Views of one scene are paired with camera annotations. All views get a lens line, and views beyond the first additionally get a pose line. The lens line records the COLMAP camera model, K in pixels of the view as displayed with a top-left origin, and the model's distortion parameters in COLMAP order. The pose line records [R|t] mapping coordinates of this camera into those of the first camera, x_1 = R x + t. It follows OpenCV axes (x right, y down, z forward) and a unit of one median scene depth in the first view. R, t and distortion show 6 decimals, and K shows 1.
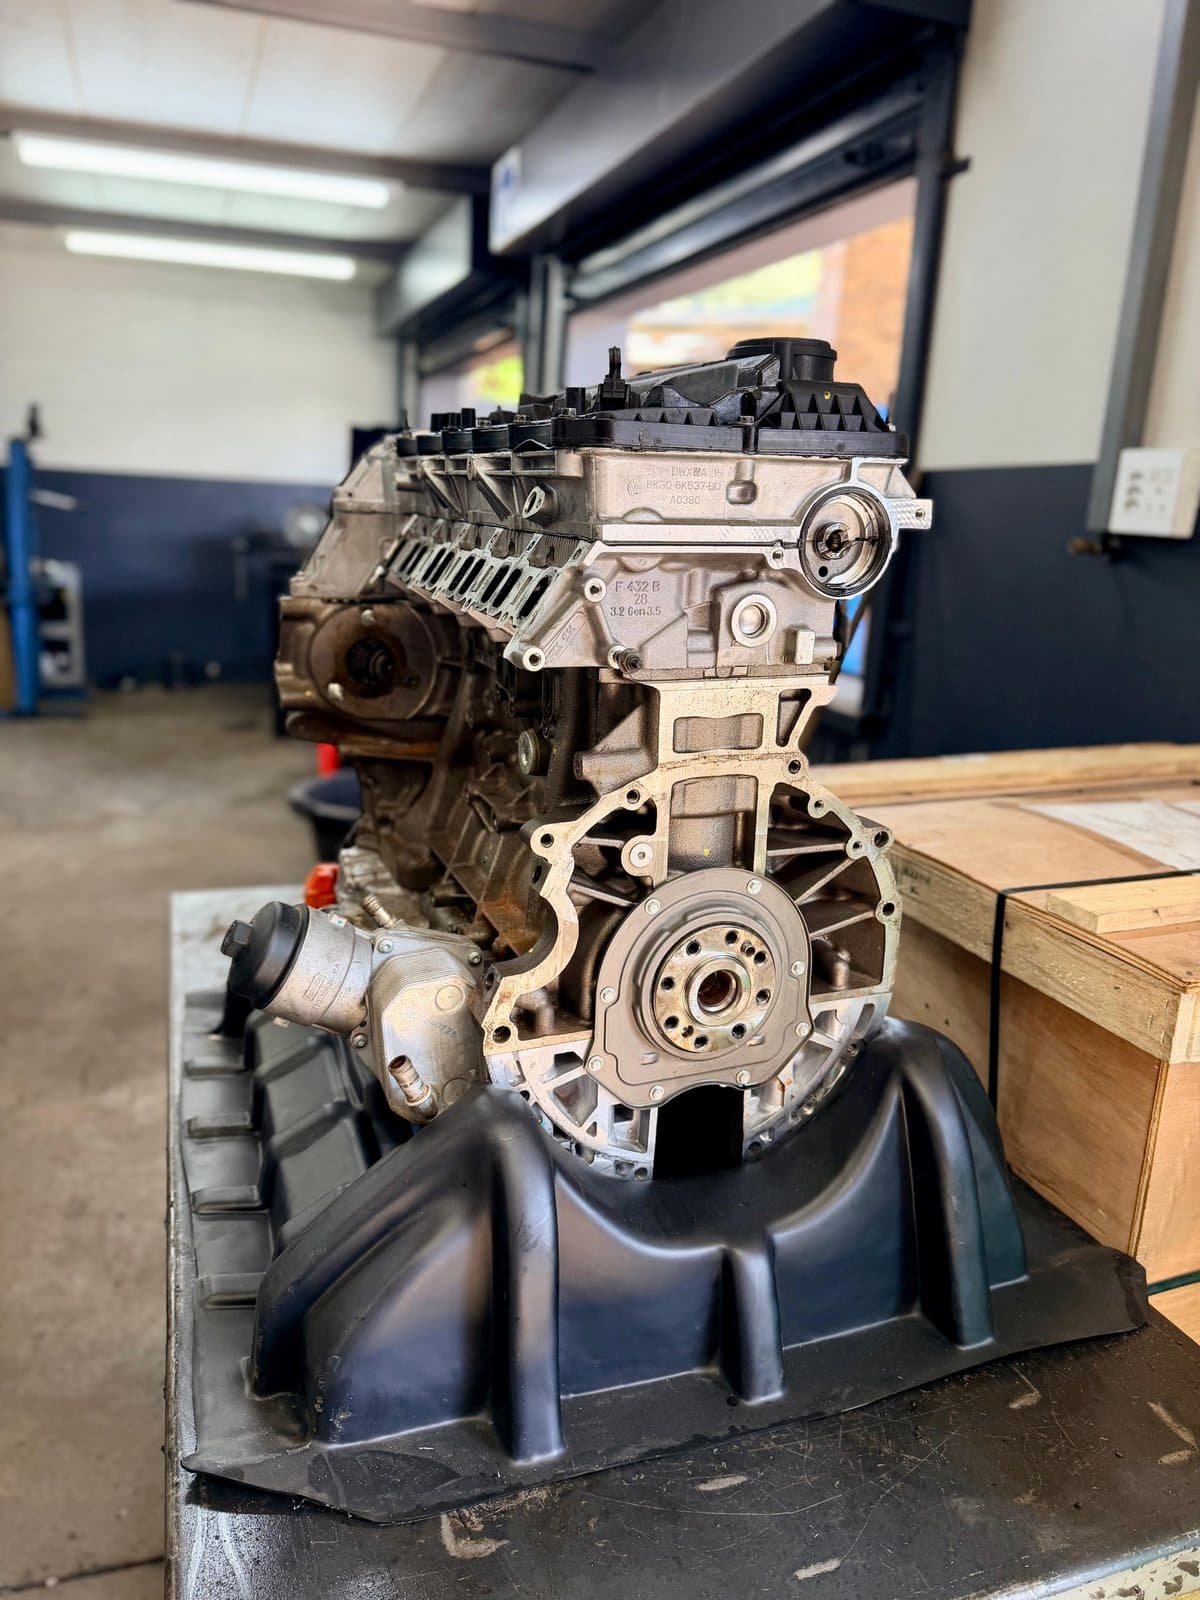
lens RADIAL K [[1138.0, 0, 594.8], [0, 1138.0, 796.4], [0, 0, 1]] dist [0.051659, -0.024670]
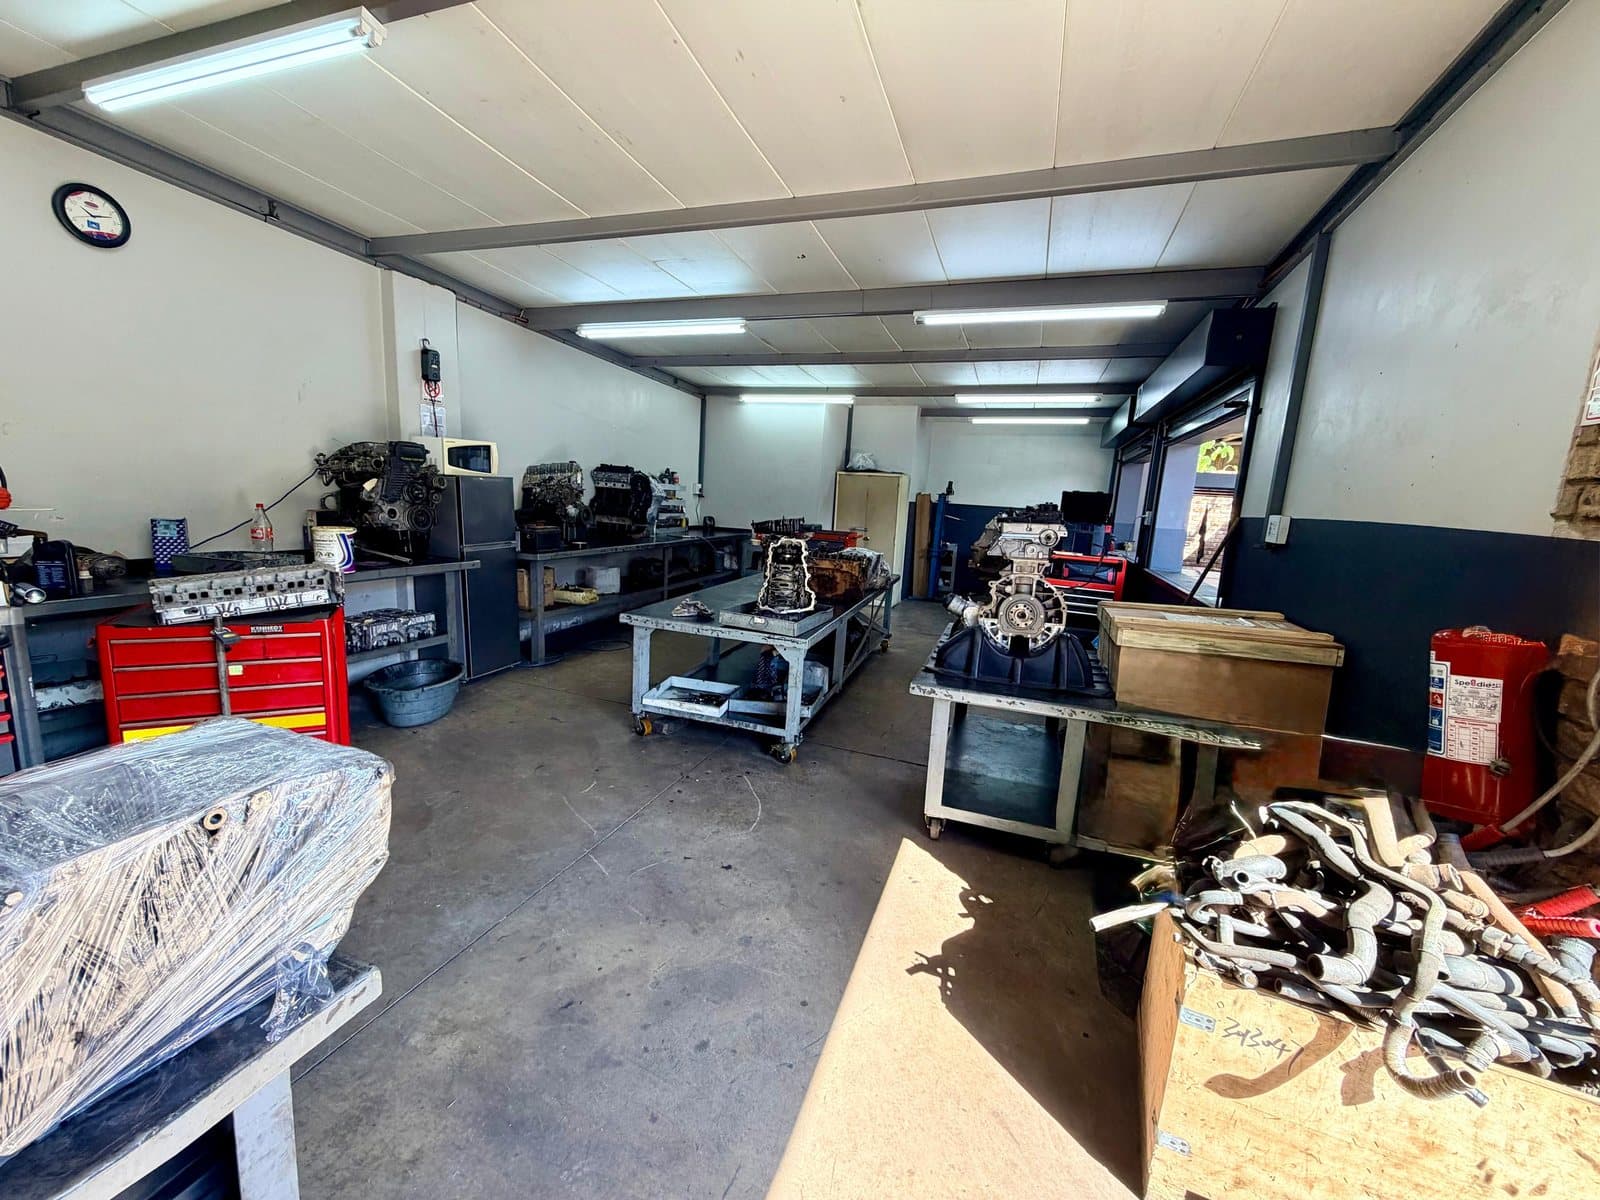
lens RADIAL K [[639.8, 0, 799.5], [0, 639.8, 600.4], [0, 0, 1]] dist [-0.004224, -0.000881]
pose [[0.779950, 0.095521, -0.618510, 1.195706], [-0.166718, 0.984284, -0.058223, 0.462717], [0.603228, 0.148527, 0.783617, -2.140456]]
